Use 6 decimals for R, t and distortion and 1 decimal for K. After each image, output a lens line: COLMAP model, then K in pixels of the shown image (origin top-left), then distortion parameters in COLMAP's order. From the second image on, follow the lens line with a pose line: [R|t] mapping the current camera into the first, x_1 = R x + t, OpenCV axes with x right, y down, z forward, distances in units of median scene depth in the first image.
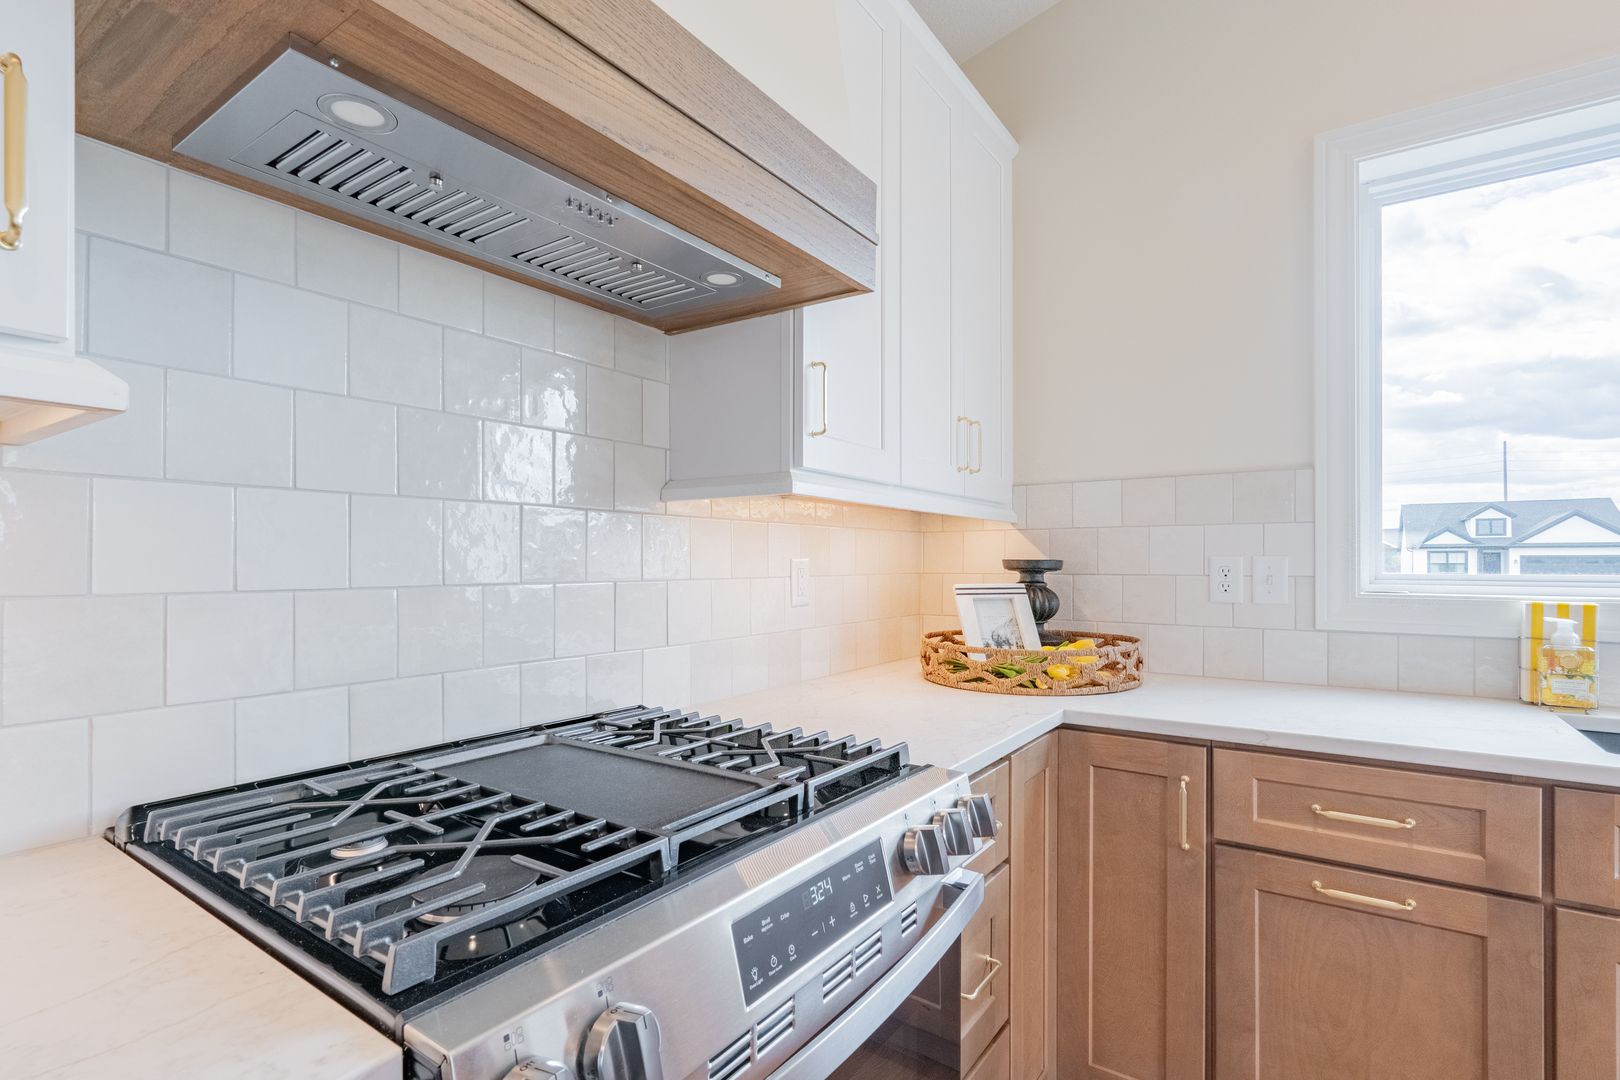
lens RADIAL K [[767.0, 0, 841.6], [0, 767.0, 549.2], [0, 0, 1]] dist [-0.001046, -0.000144]
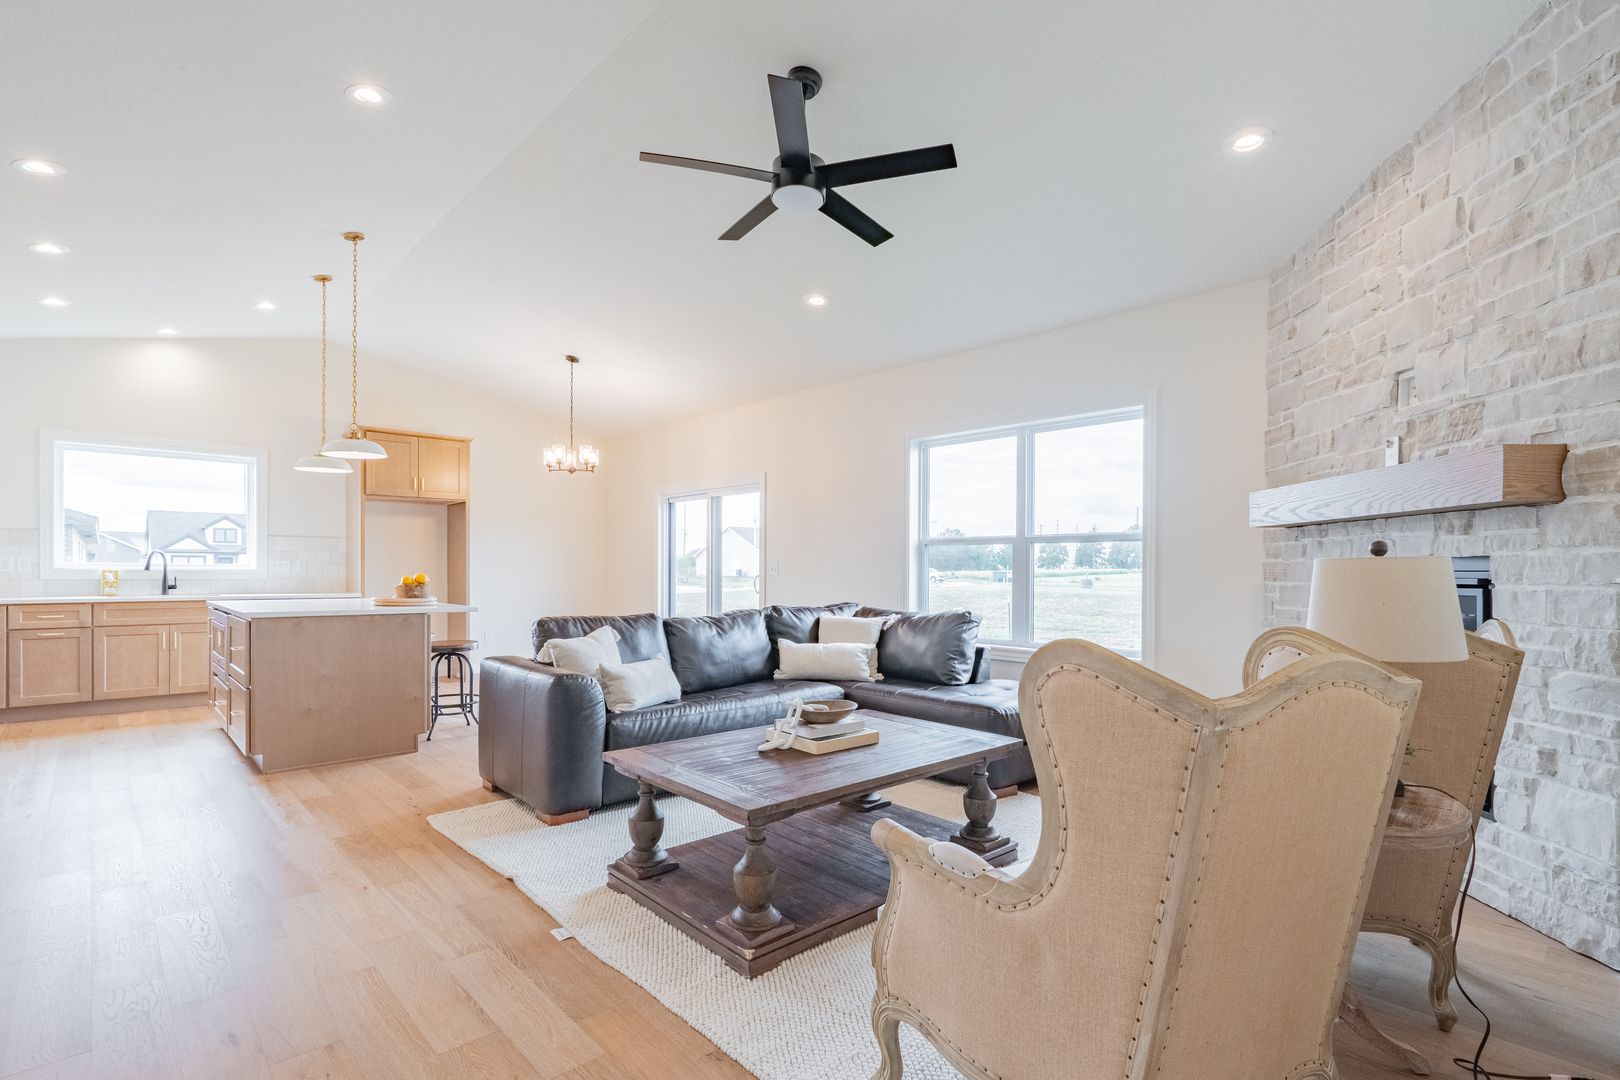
lens RADIAL K [[777.7, 0, 809.7], [0, 777.7, 572.9], [0, 0, 1]] dist [-0.000589, -0.011418]
pose [[0.236274, -0.007291, 0.971659, -2.142822], [-0.016557, 0.999796, 0.011528, -0.020568], [-0.971545, -0.018811, 0.236105, -3.551985]]
